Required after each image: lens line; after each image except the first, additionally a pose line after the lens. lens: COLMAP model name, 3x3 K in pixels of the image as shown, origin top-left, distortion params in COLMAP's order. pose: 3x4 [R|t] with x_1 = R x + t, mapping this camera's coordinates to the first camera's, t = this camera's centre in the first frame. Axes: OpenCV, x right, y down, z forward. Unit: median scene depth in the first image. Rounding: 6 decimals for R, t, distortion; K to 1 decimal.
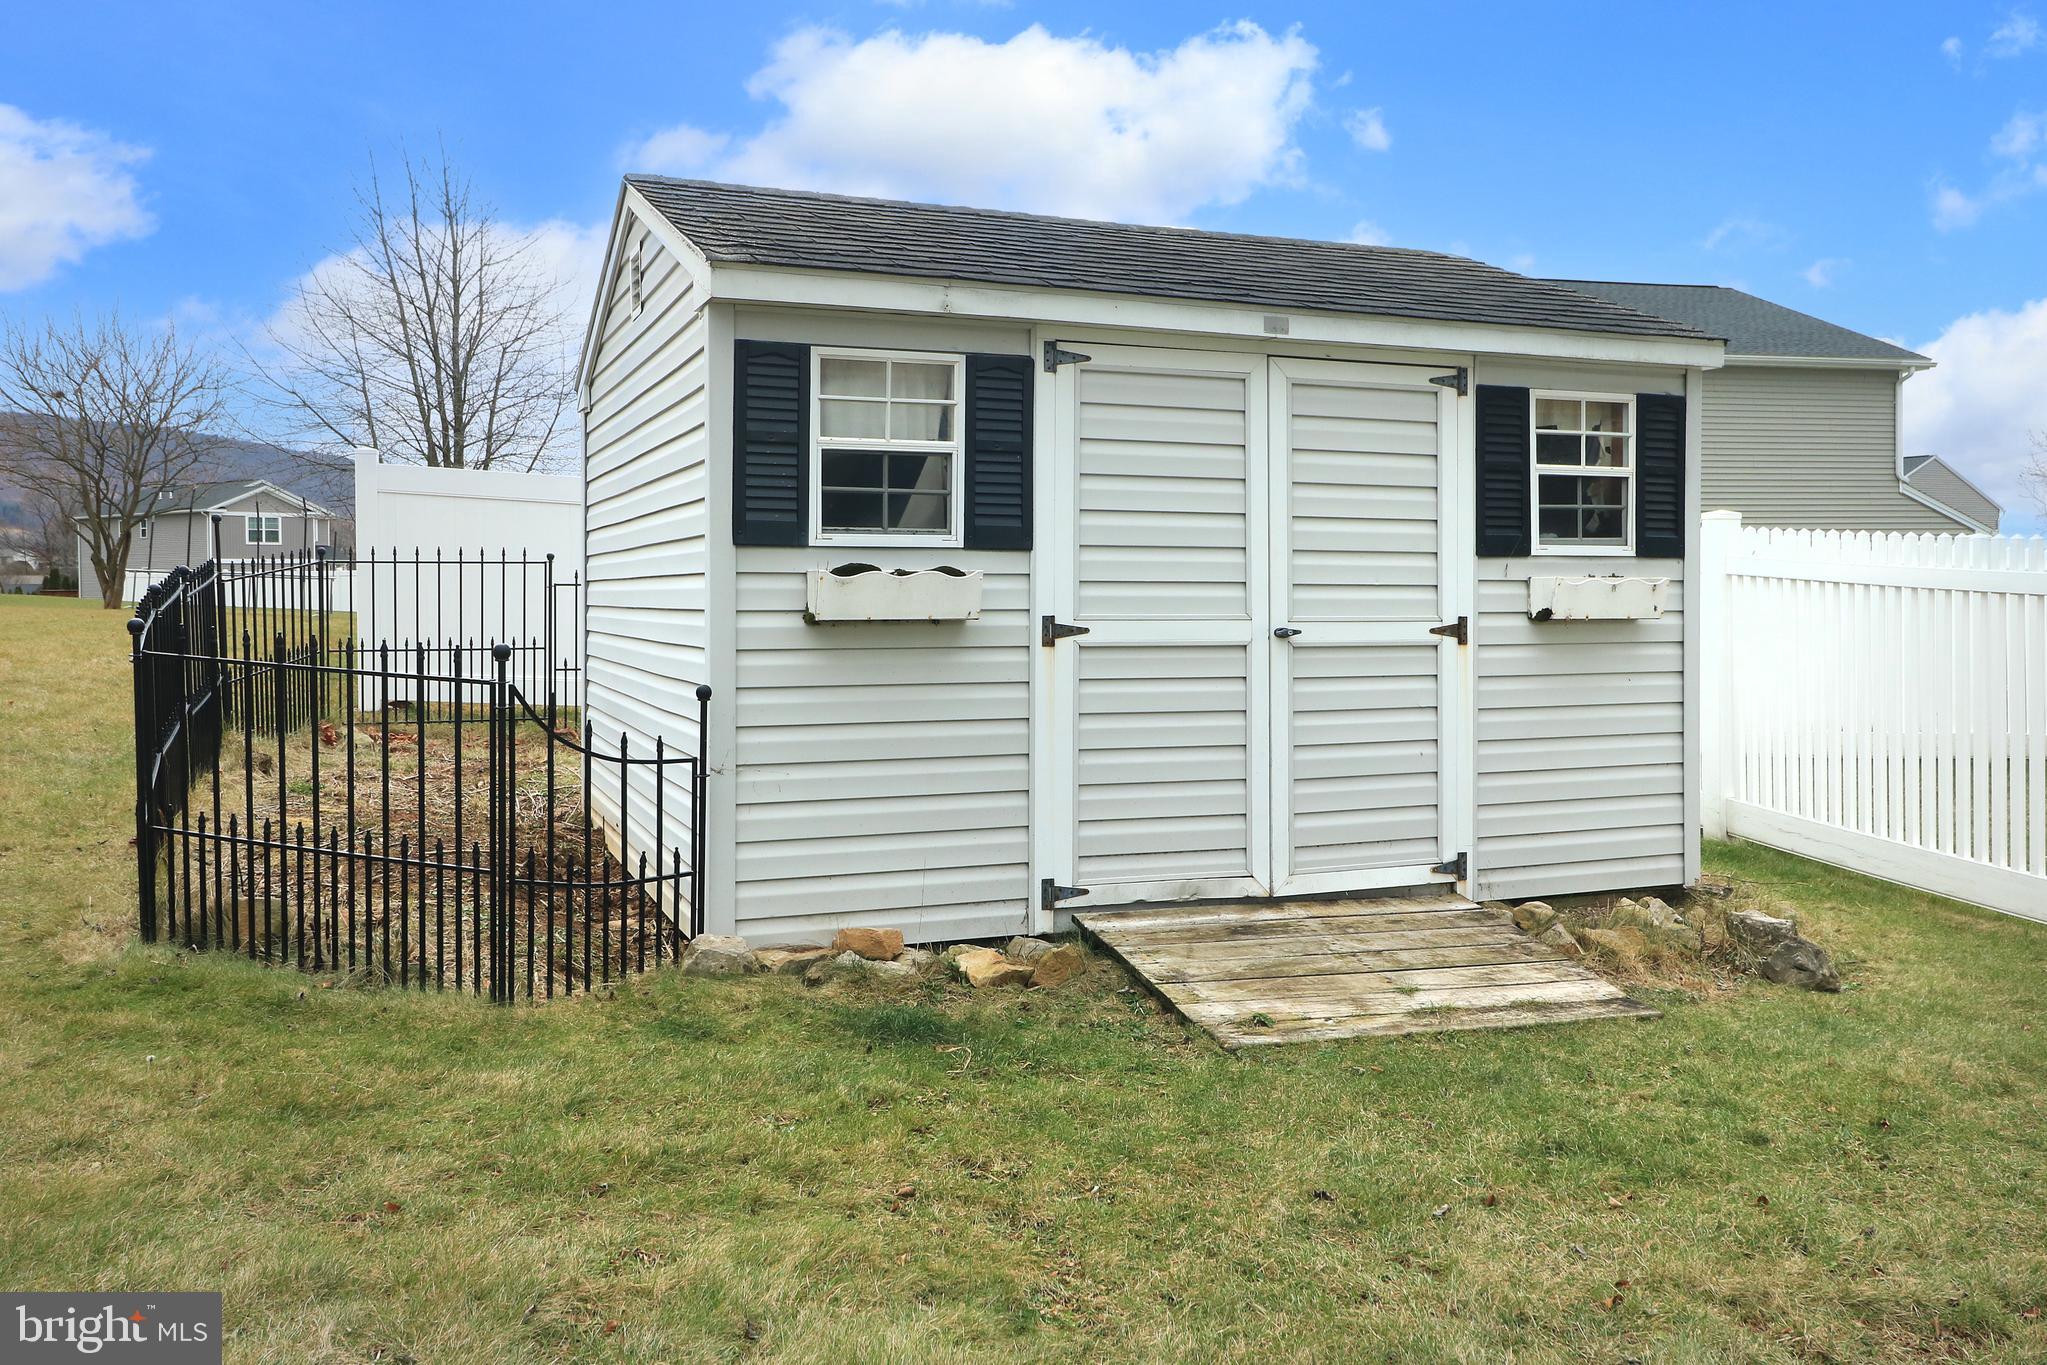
lens RADIAL K [[2152.5, 0, 1023.5], [0, 2152.5, 682.5], [0, 0, 1]] dist [-0.001320, 0.000695]
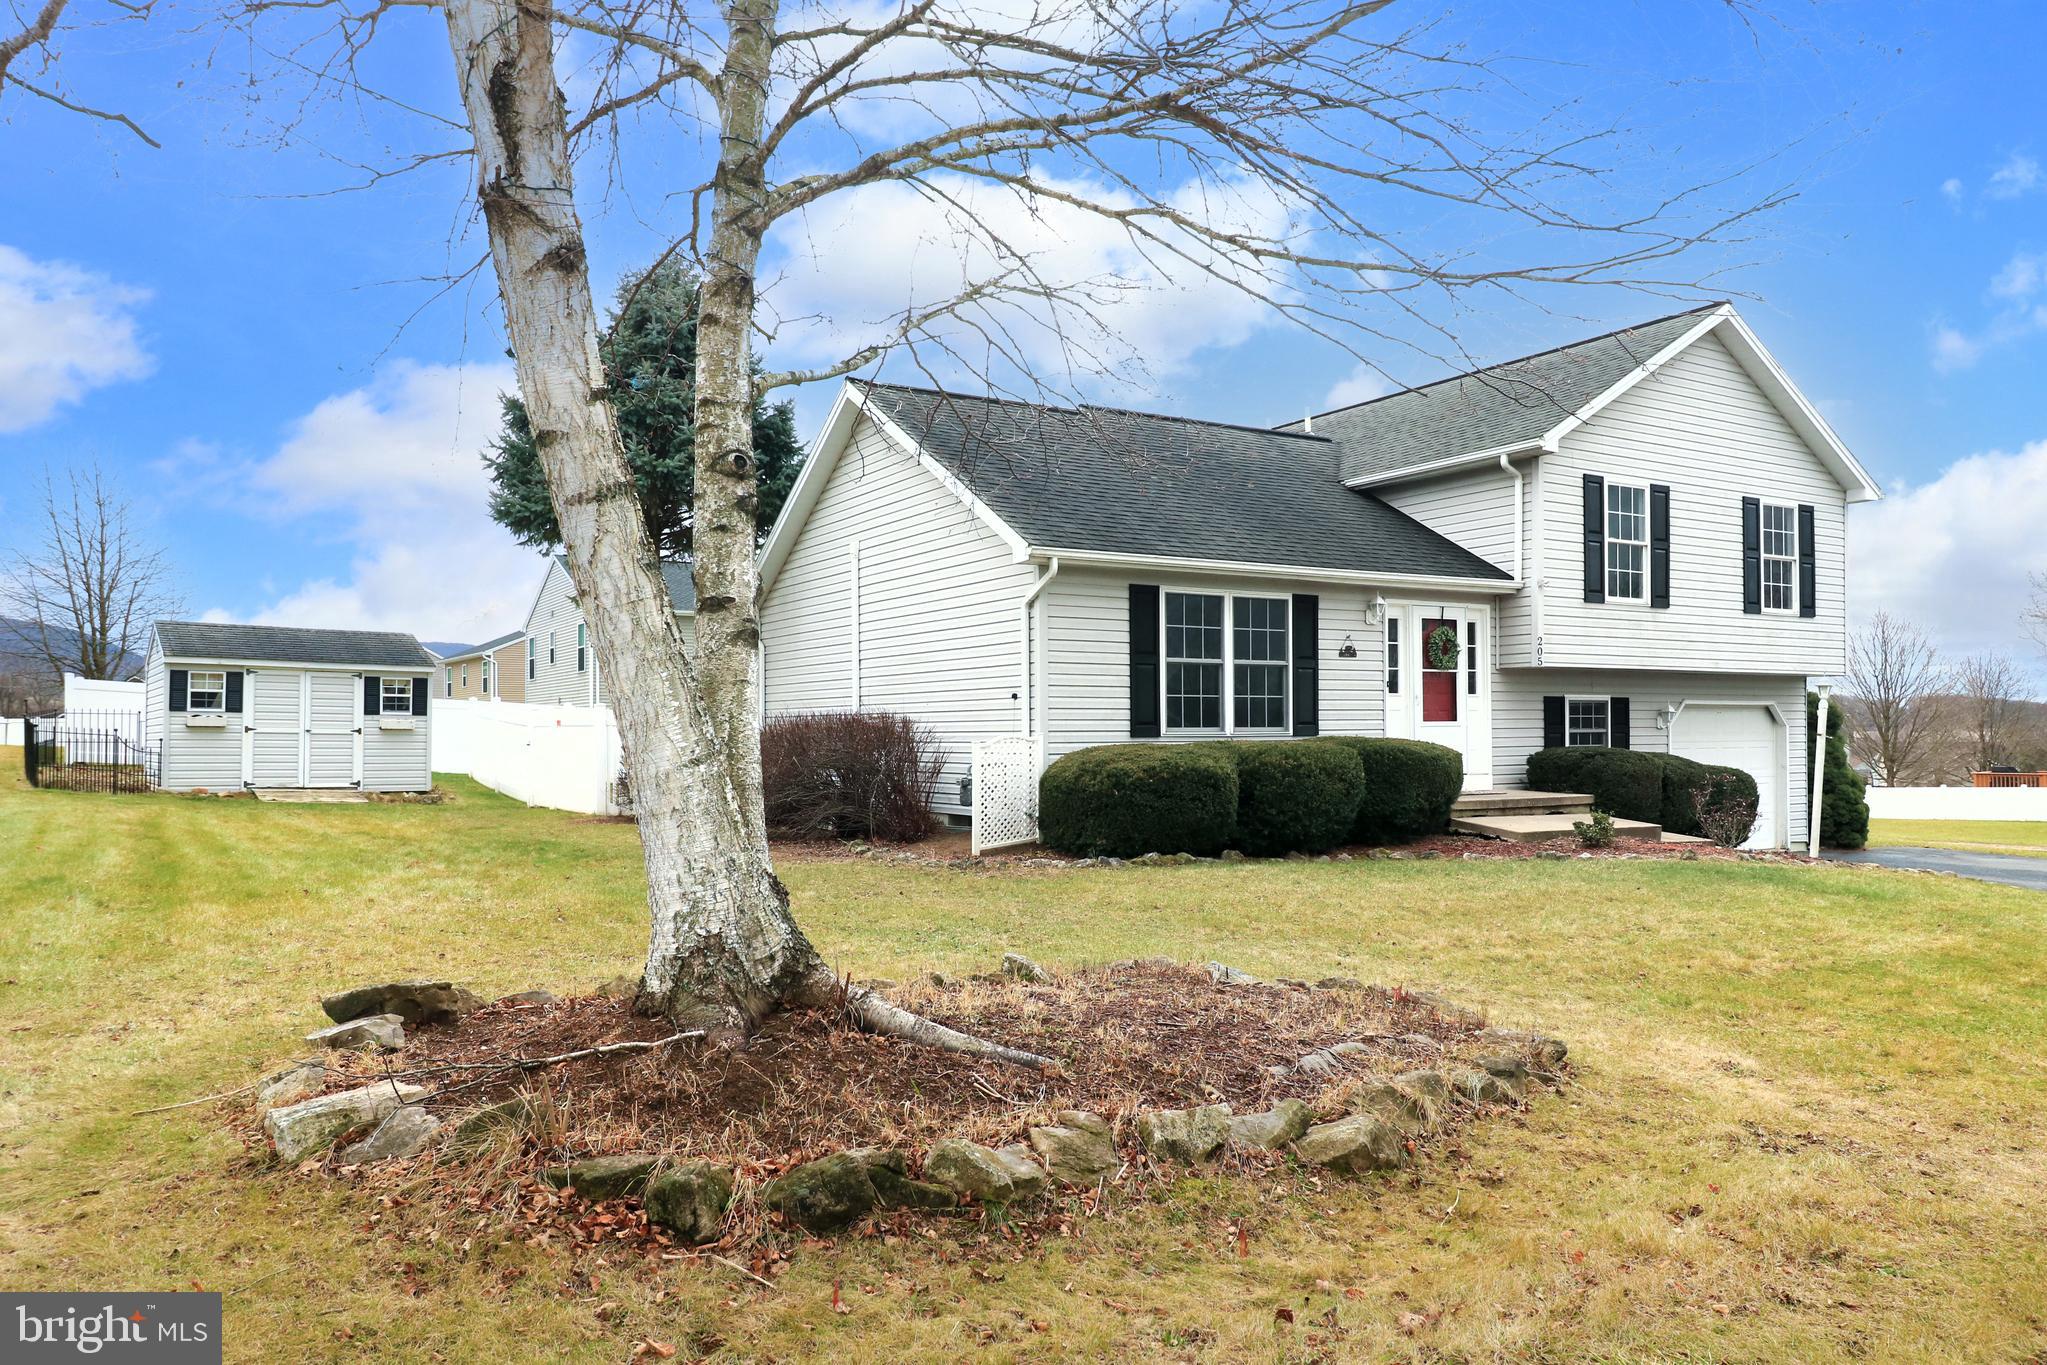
lens RADIAL K [[1528.8, 0, 1023.2], [0, 1528.8, 747.7], [0, 0, 1]] dist [0.004597, 0.001198]
pose [[0.959281, 0.003163, 0.282437, 0.614266], [0.007413, 0.999311, -0.036367, 0.133429], [-0.282357, 0.036980, 0.958596, -2.386603]]
